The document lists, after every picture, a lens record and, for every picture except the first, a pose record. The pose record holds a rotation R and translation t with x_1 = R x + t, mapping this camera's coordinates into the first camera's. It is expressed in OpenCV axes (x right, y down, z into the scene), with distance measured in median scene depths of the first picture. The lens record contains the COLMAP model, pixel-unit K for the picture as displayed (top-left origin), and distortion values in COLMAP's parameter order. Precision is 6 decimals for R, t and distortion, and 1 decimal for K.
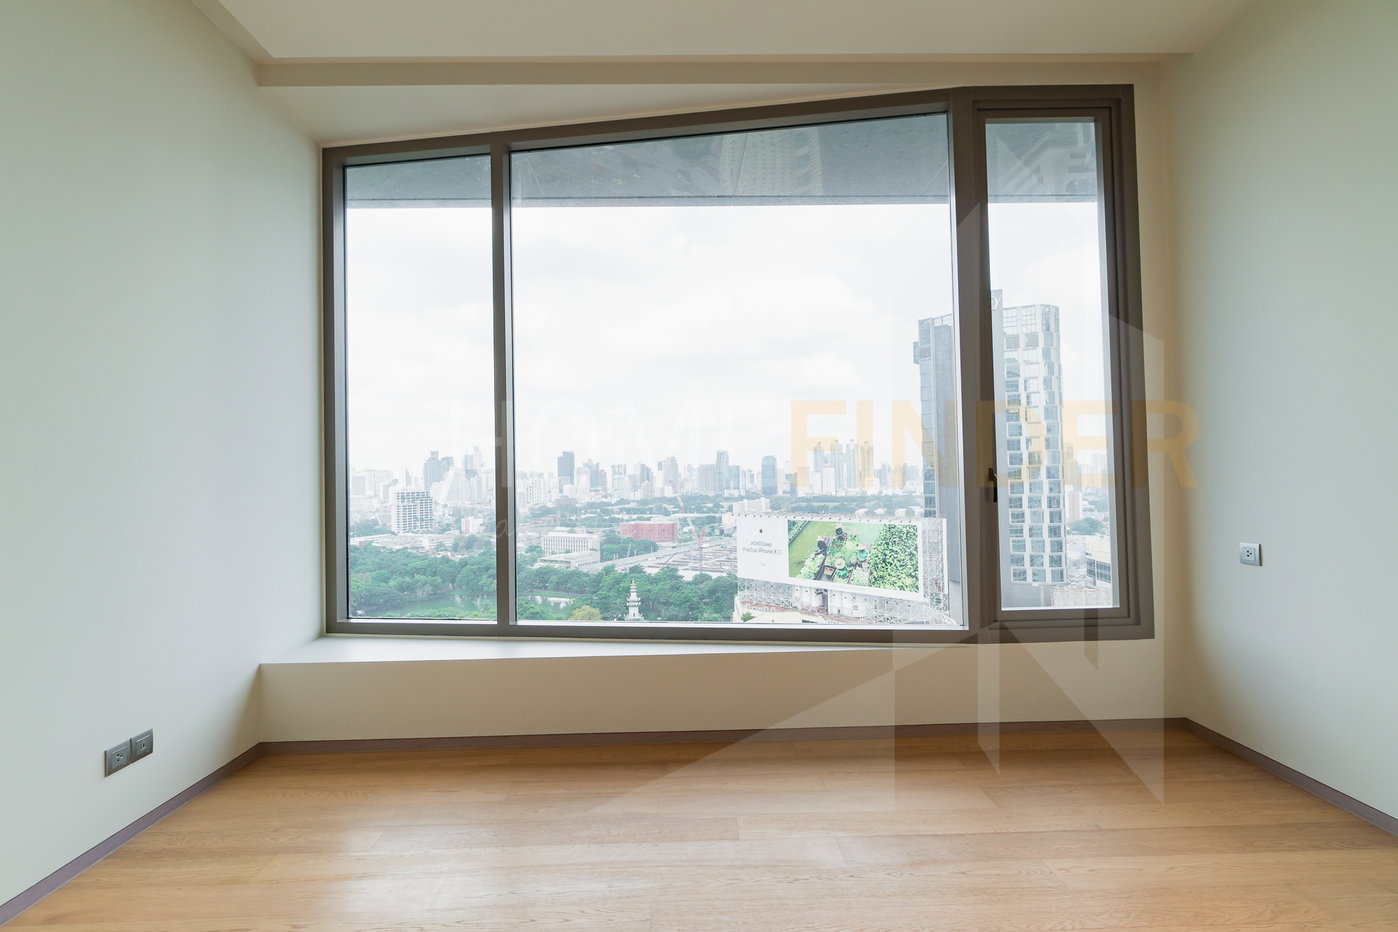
lens RADIAL K [[628.0, 0, 699.0], [0, 628.0, 466.0], [0, 0, 1]] dist [-0.002195, -0.000319]
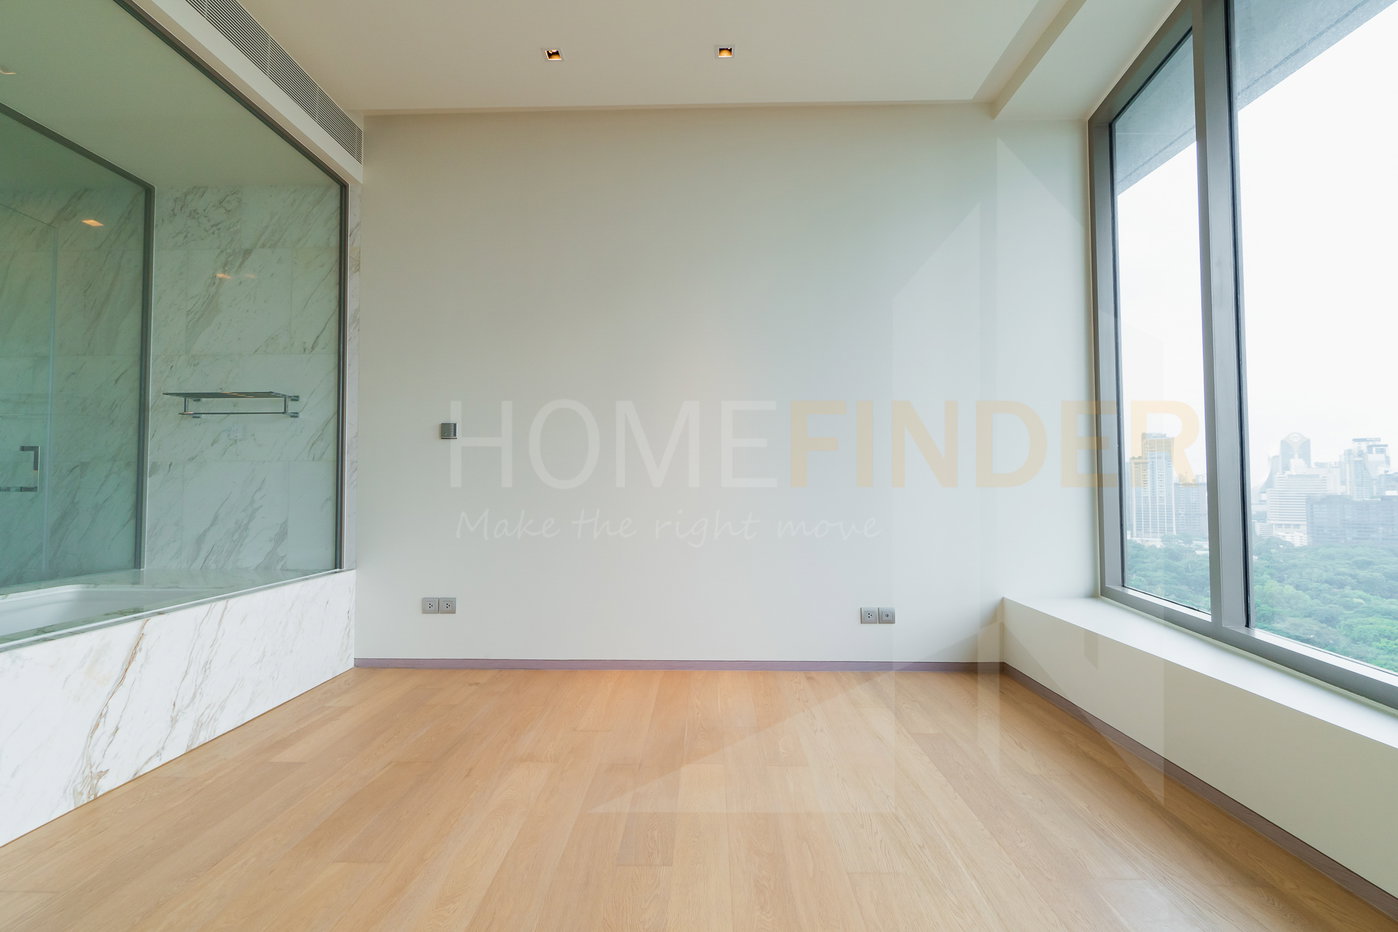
lens RADIAL K [[628.0, 0, 699.0], [0, 628.0, 466.0], [0, 0, 1]] dist [-0.002195, -0.000319]
pose [[-0.042941, -0.012928, -0.998994, 0.497299], [0.018965, 0.999726, -0.013753, 0.060380], [0.998898, -0.019537, -0.042684, 0.429027]]
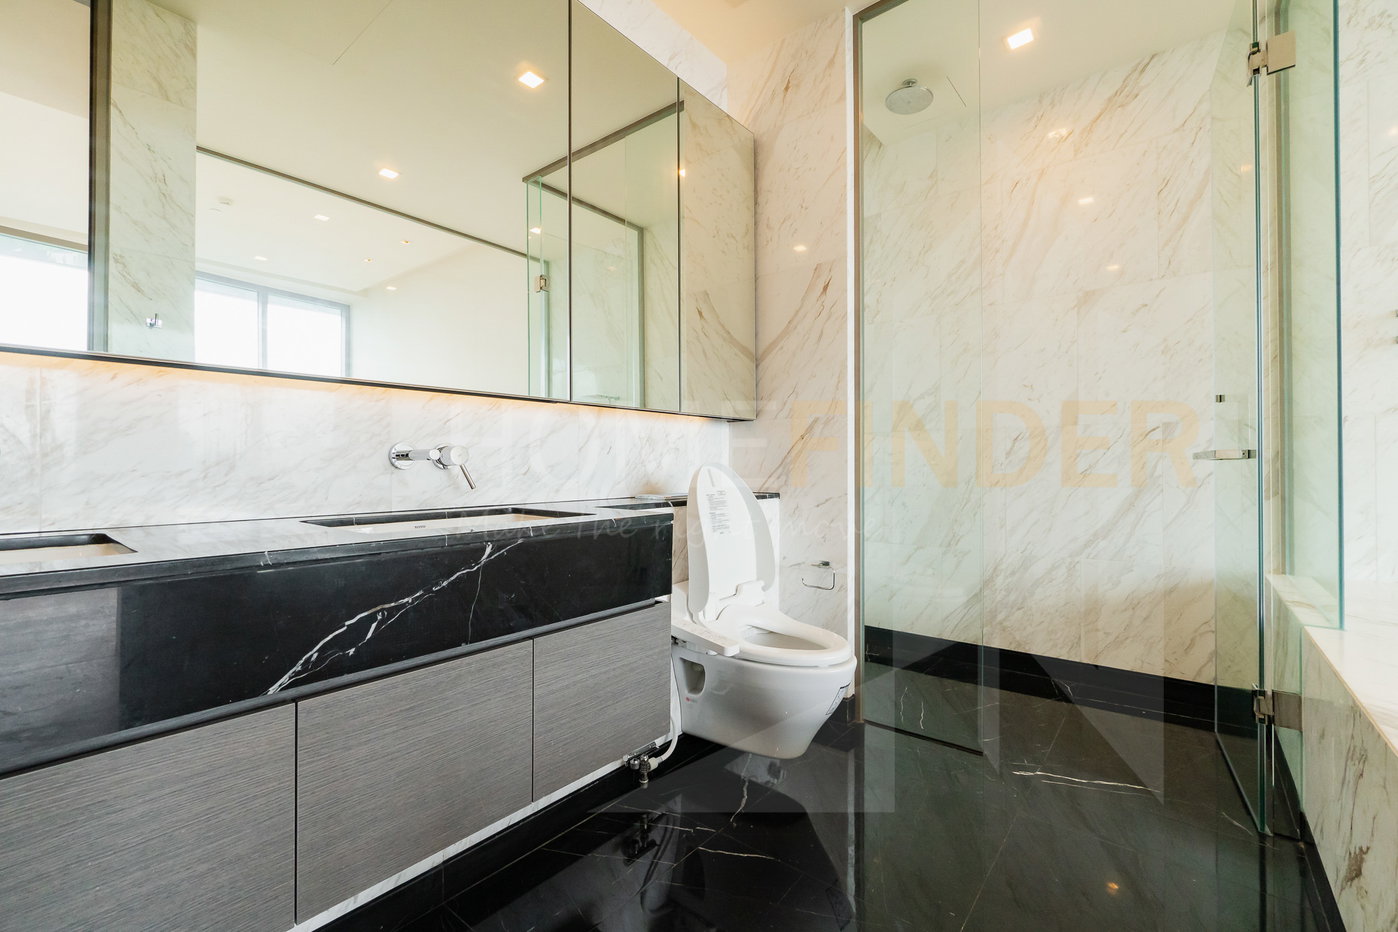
lens RADIAL K [[628.0, 0, 699.0], [0, 628.0, 466.0], [0, 0, 1]] dist [-0.002195, -0.000319]
pose [[-0.634325, 0.017456, -0.772869, 0.465294], [0.028321, 0.999599, -0.000667, 0.057126], [0.772547, -0.022312, -0.634565, -0.702010]]
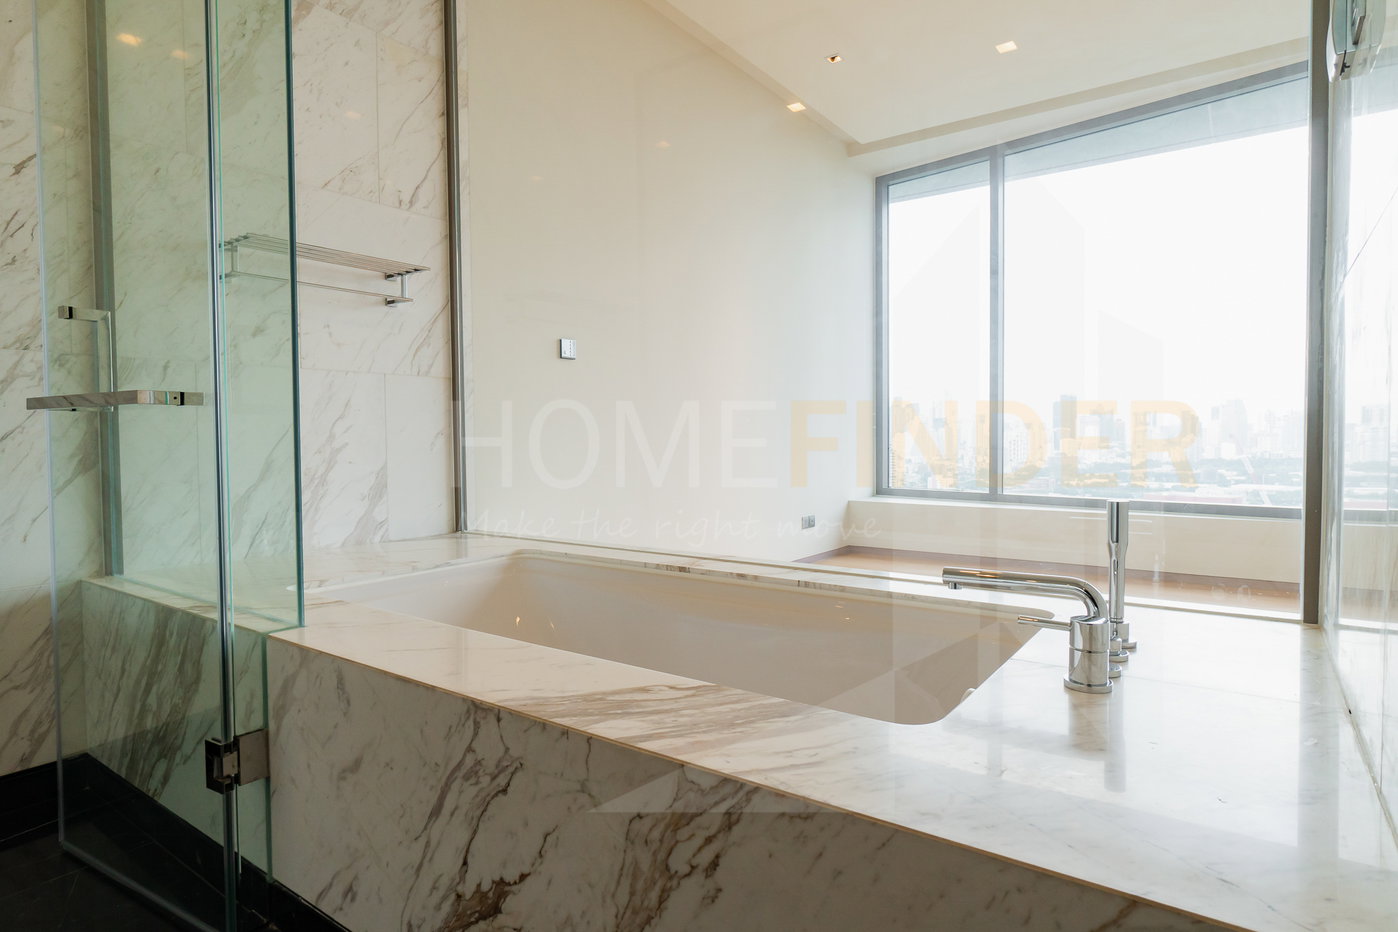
lens RADIAL K [[773.4, 0, 699.0], [0, 773.4, 466.0], [0, 0, 1]] dist [0.002285, 0.000214]
pose [[0.796483, 0.036641, -0.603549, 0.234329], [0.003771, 0.997842, 0.065554, 0.071176], [0.604649, -0.054488, 0.794626, -0.861129]]
